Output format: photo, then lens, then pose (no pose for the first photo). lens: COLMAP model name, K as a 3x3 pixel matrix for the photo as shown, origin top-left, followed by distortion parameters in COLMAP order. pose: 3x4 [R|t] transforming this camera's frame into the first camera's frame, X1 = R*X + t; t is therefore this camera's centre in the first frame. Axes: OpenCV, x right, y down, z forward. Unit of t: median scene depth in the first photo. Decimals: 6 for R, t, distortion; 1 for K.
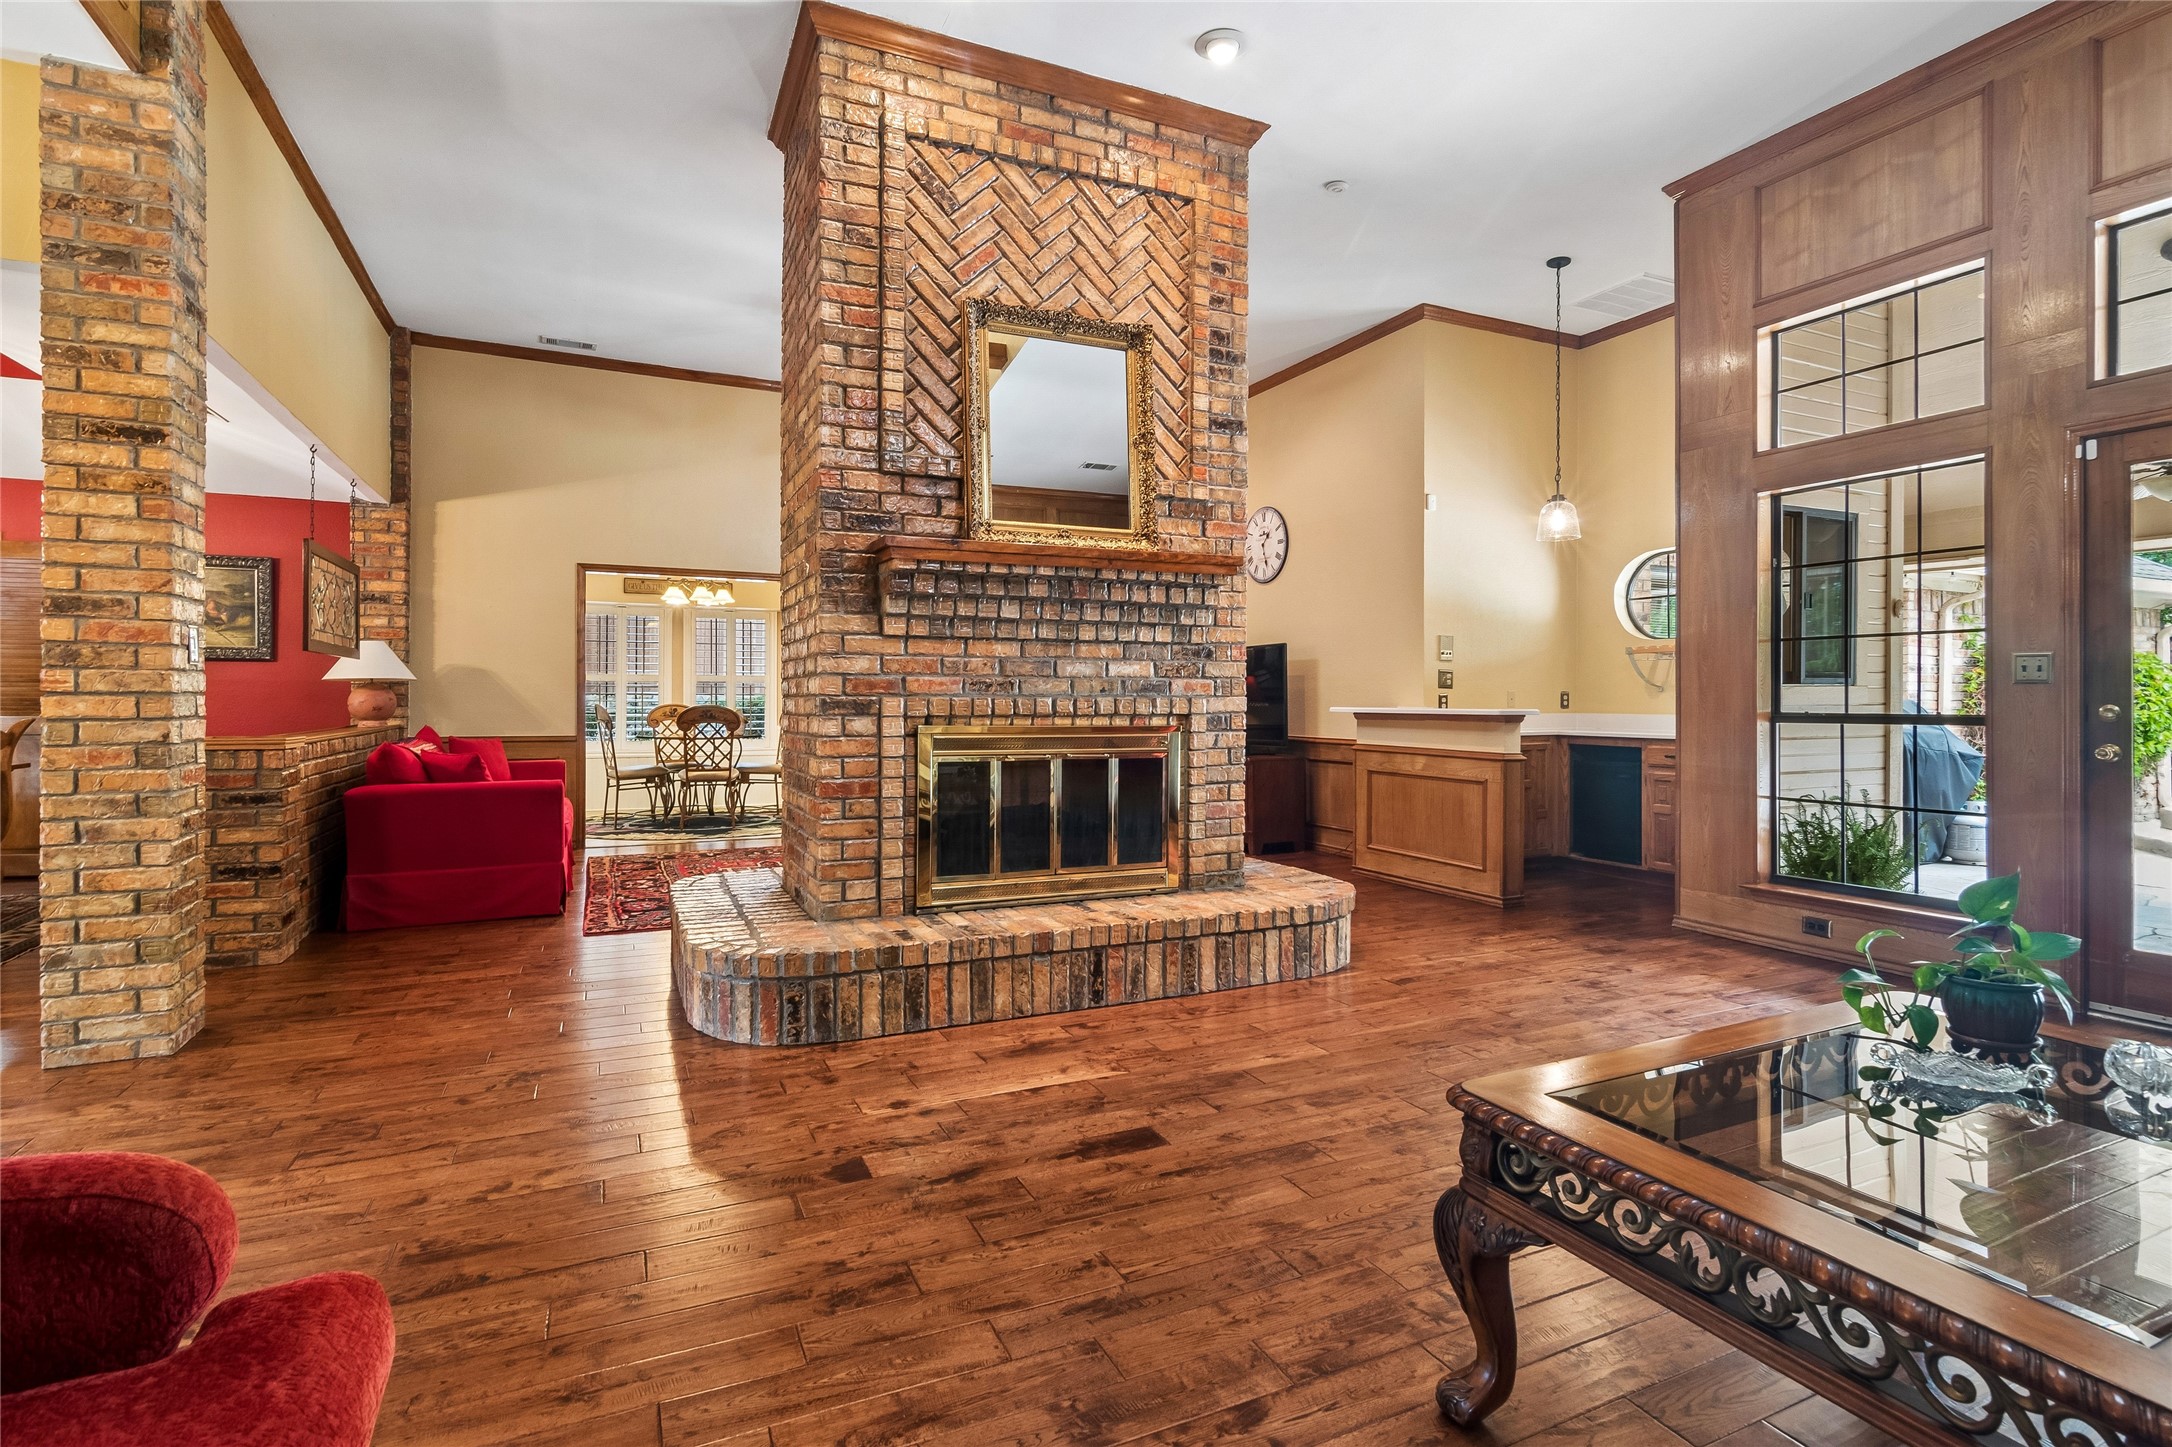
lens RADIAL K [[1056.8, 0, 1086.9], [0, 1056.8, 705.7], [0, 0, 1]] dist [-0.001342, -0.000117]
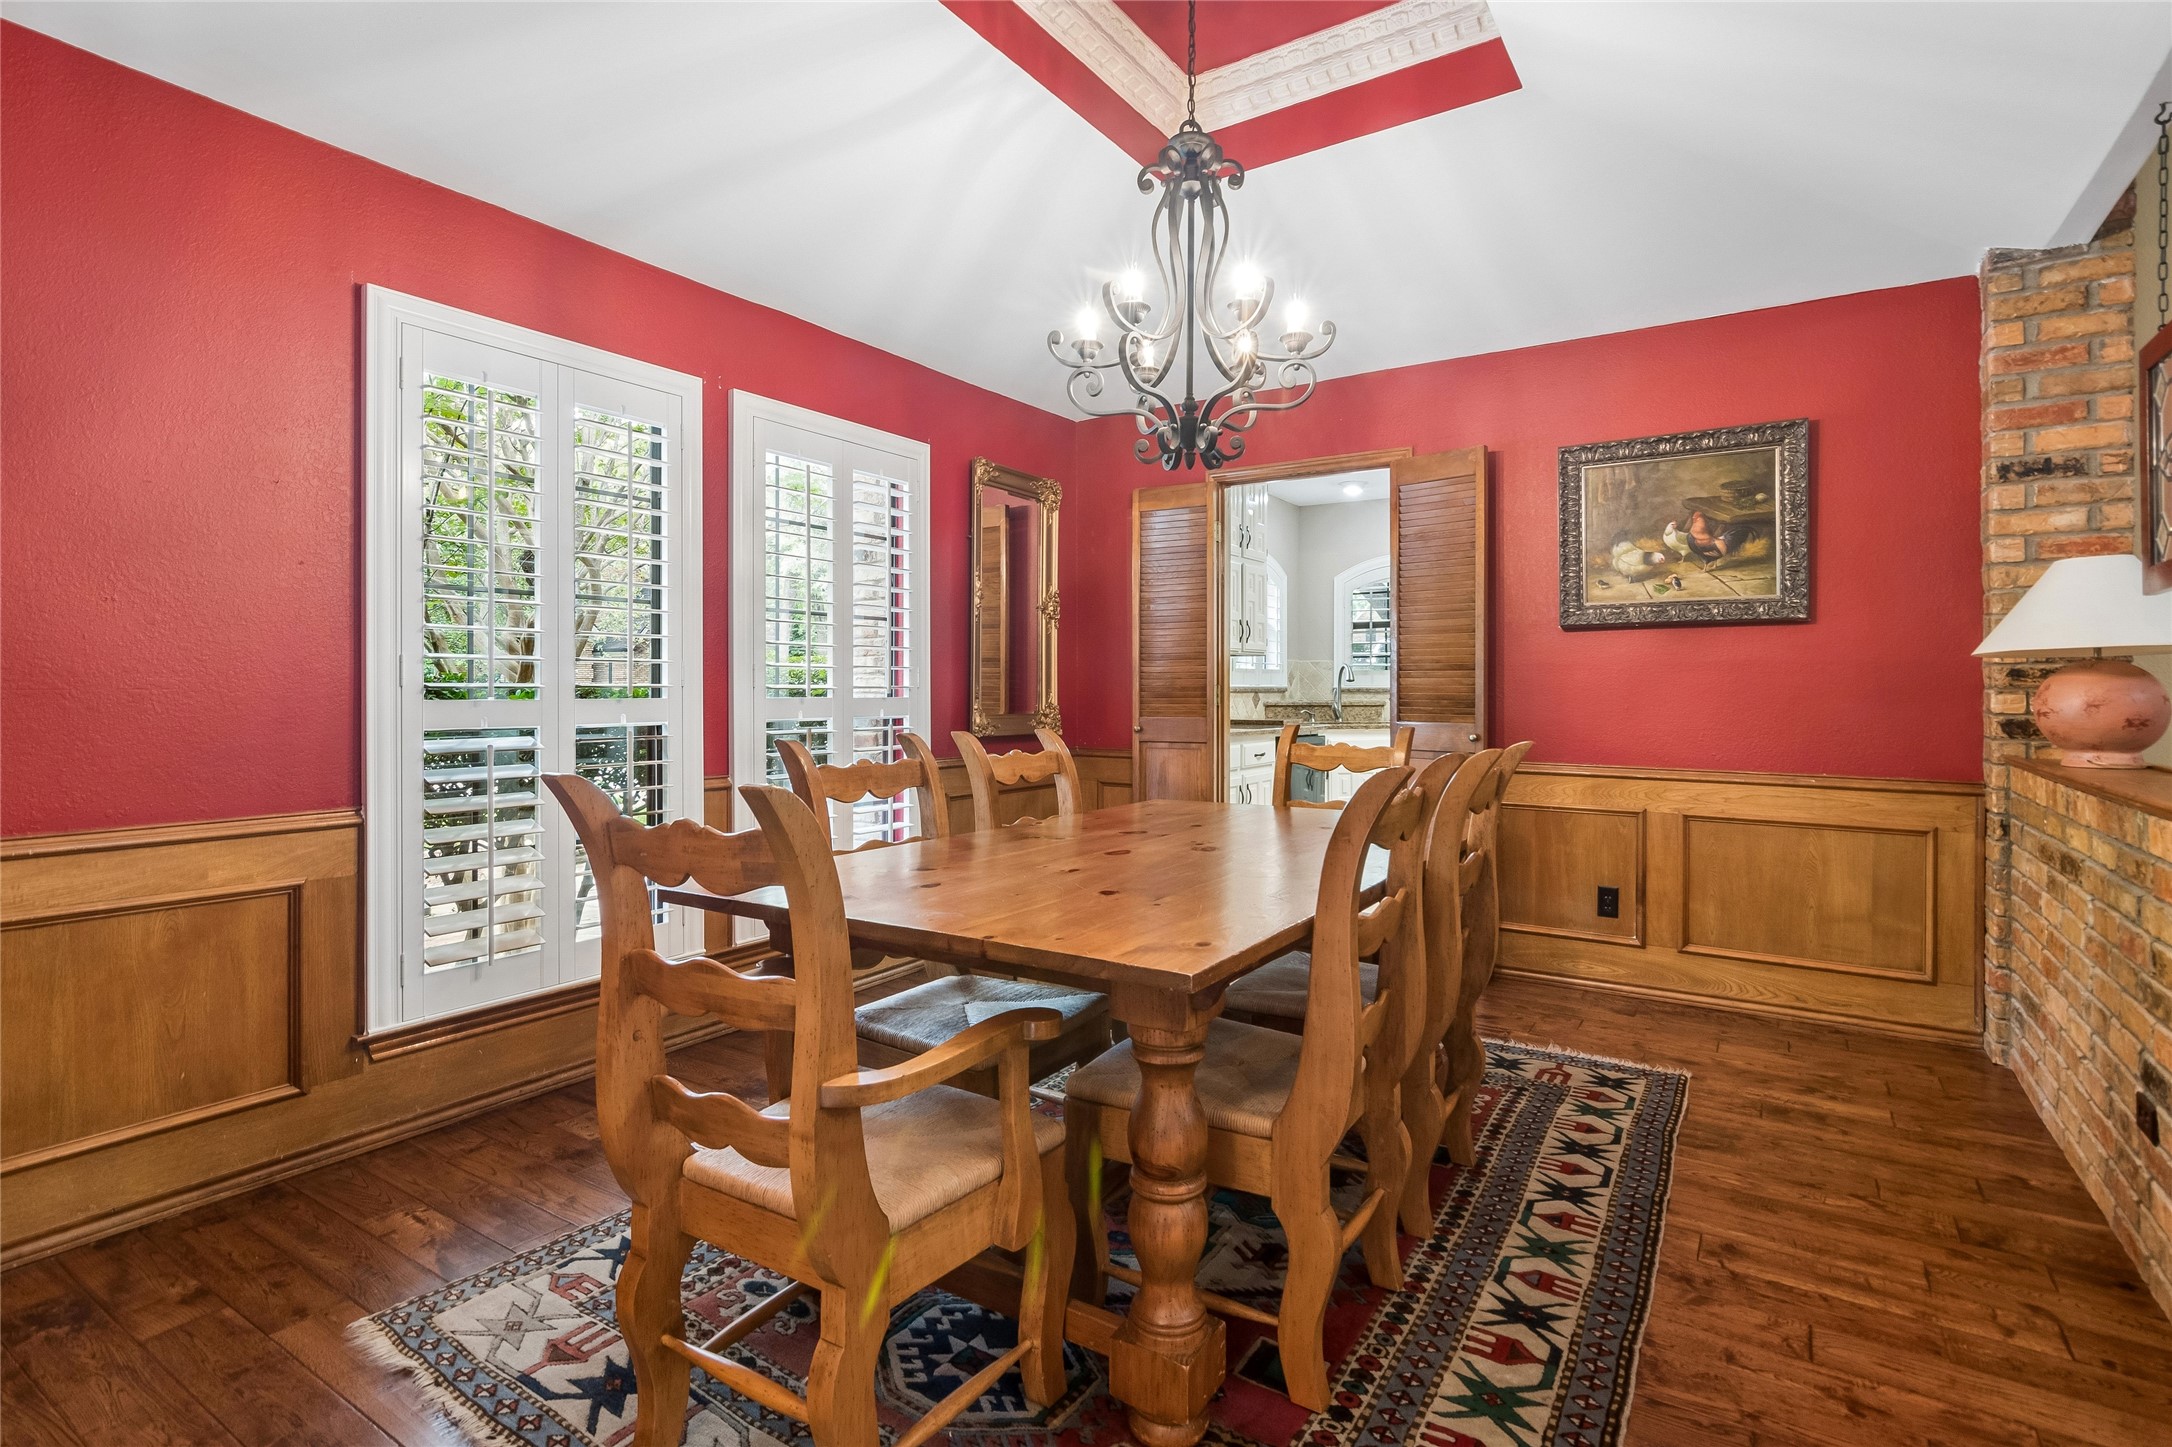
lens RADIAL K [[1056.8, 0, 1088.2], [0, 1056.8, 680.5], [0, 0, 1]] dist [-0.001342, -0.000117]
pose [[0.515855, -0.011368, -0.856601, -1.093232], [-0.004381, 0.999864, -0.015907, -0.010211], [0.856665, 0.011958, 0.515735, 0.938103]]
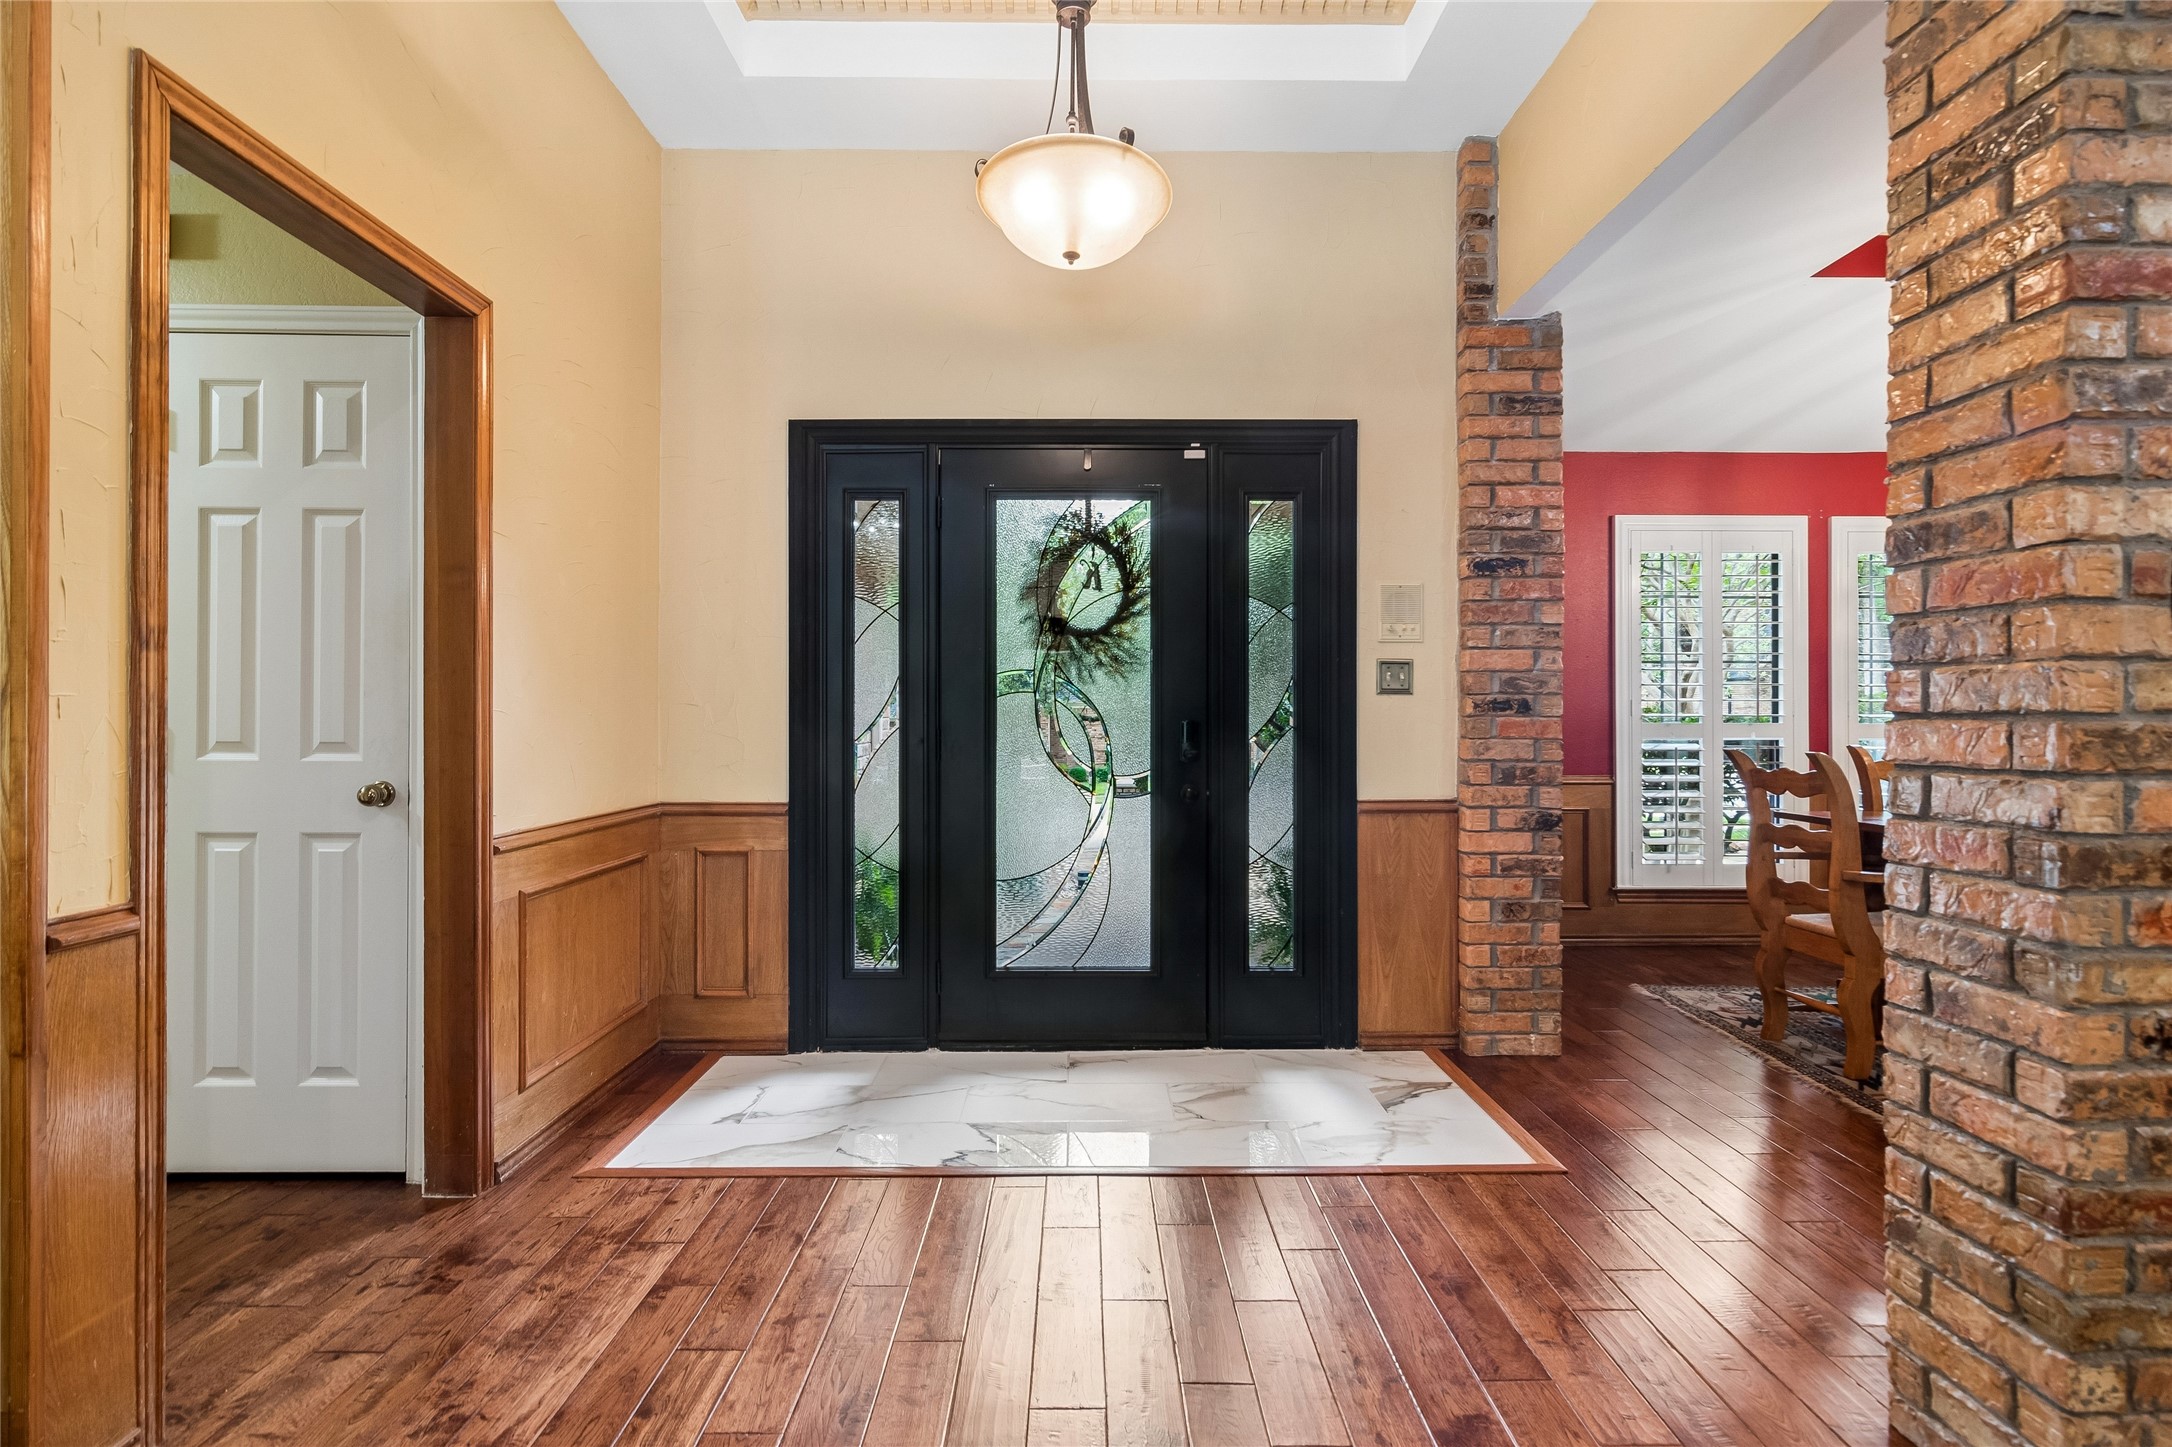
lens RADIAL K [[1056.8, 0, 1085.1], [0, 1056.8, 718.0], [0, 0, 1]] dist [-0.001342, -0.000117]
pose [[-0.415857, -0.002467, -0.909427, -0.325815], [-0.009726, 0.999951, 0.001735, -0.007462], [0.909378, 0.009566, -0.415861, 0.826283]]
